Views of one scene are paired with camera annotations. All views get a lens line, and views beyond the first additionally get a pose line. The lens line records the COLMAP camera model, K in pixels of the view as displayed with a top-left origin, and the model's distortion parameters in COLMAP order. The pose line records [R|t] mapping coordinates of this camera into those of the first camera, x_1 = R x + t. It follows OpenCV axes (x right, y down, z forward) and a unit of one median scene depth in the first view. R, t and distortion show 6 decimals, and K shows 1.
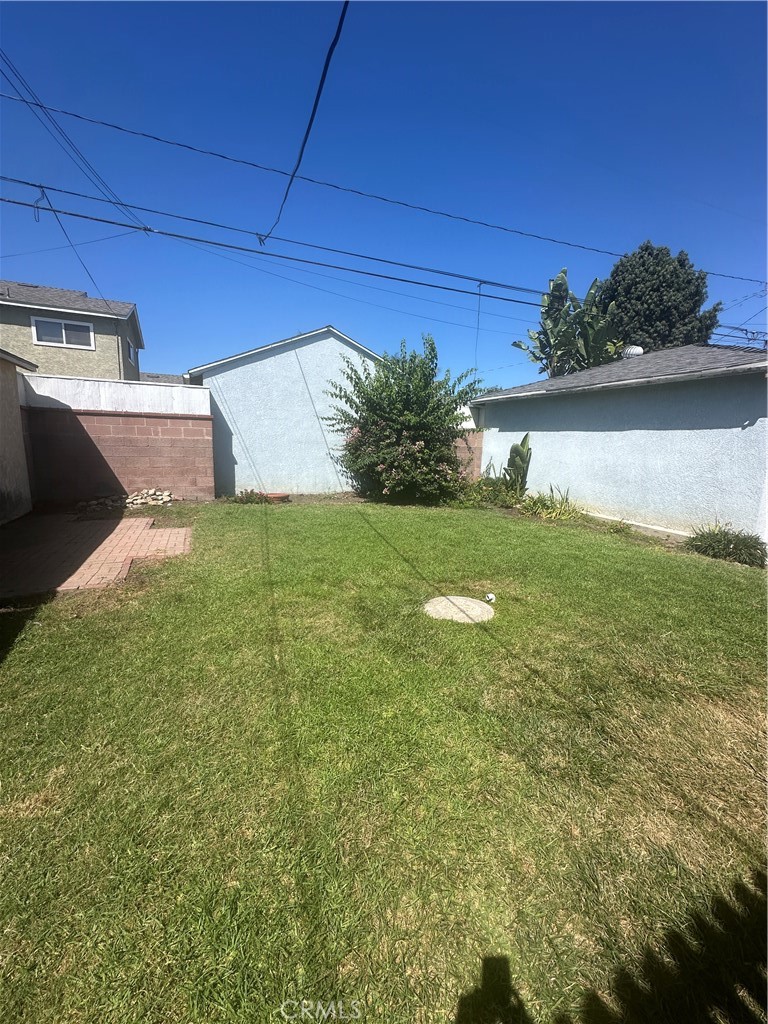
lens RADIAL K [[408.5, 0, 382.3], [0, 408.5, 506.4], [0, 0, 1]] dist [-0.003981, 0.000601]
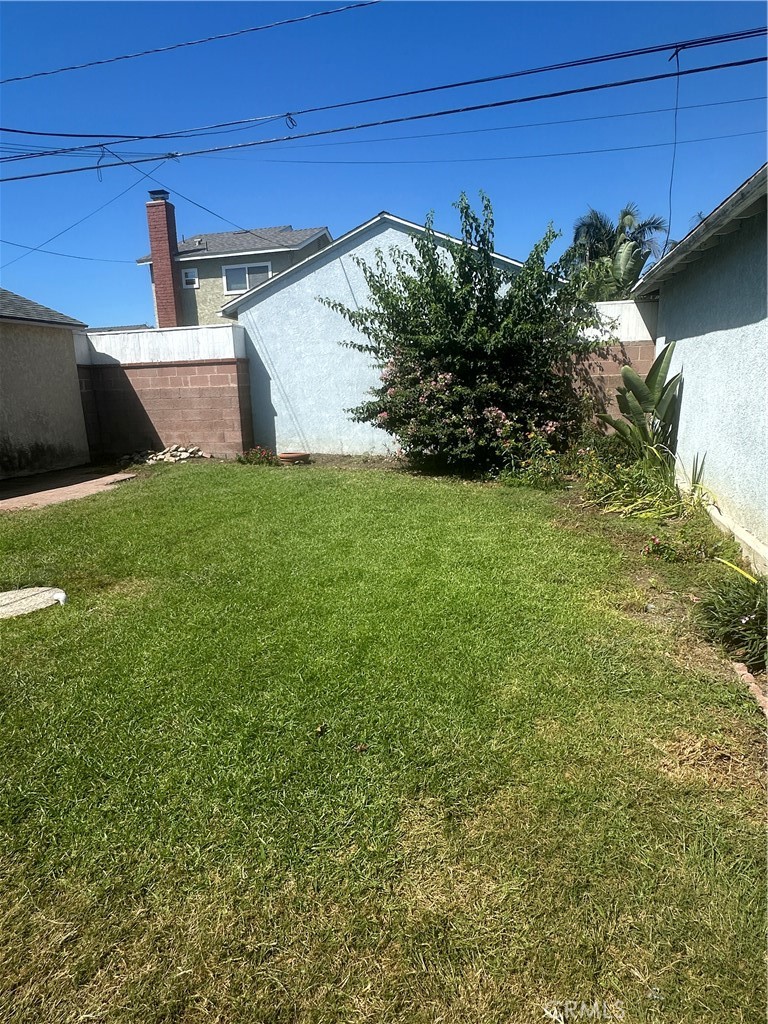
lens RADIAL K [[579.1, 0, 384.4], [0, 579.1, 505.3], [0, 0, 1]] dist [-0.001477, -0.001645]
pose [[0.779560, 0.078411, -0.621400, 0.610586], [-0.044966, 0.996579, 0.069342, -0.016892], [0.624711, -0.026114, 0.780419, 0.258064]]
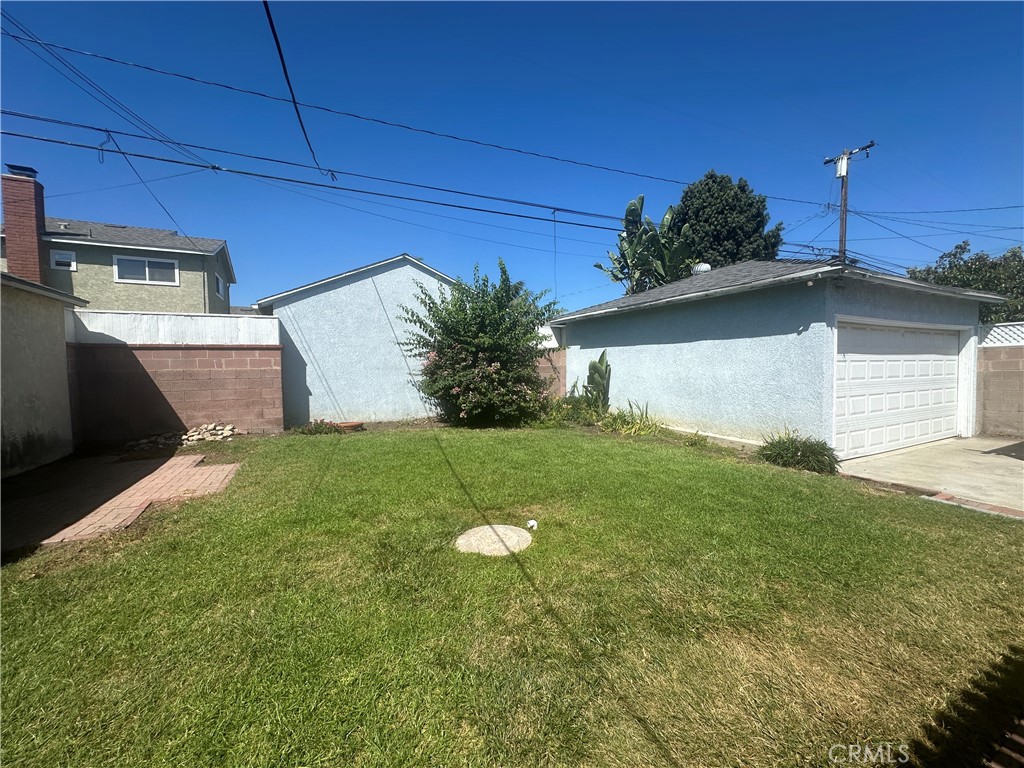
lens RADIAL K [[408.5, 0, 511.5], [0, 408.5, 382.8], [0, 0, 1]] dist [-0.003981, 0.000601]
pose [[0.998091, -0.044211, 0.043120, 0.089780], [0.048840, 0.992394, -0.112998, 0.003694], [-0.037797, 0.114888, 0.992659, 0.022876]]
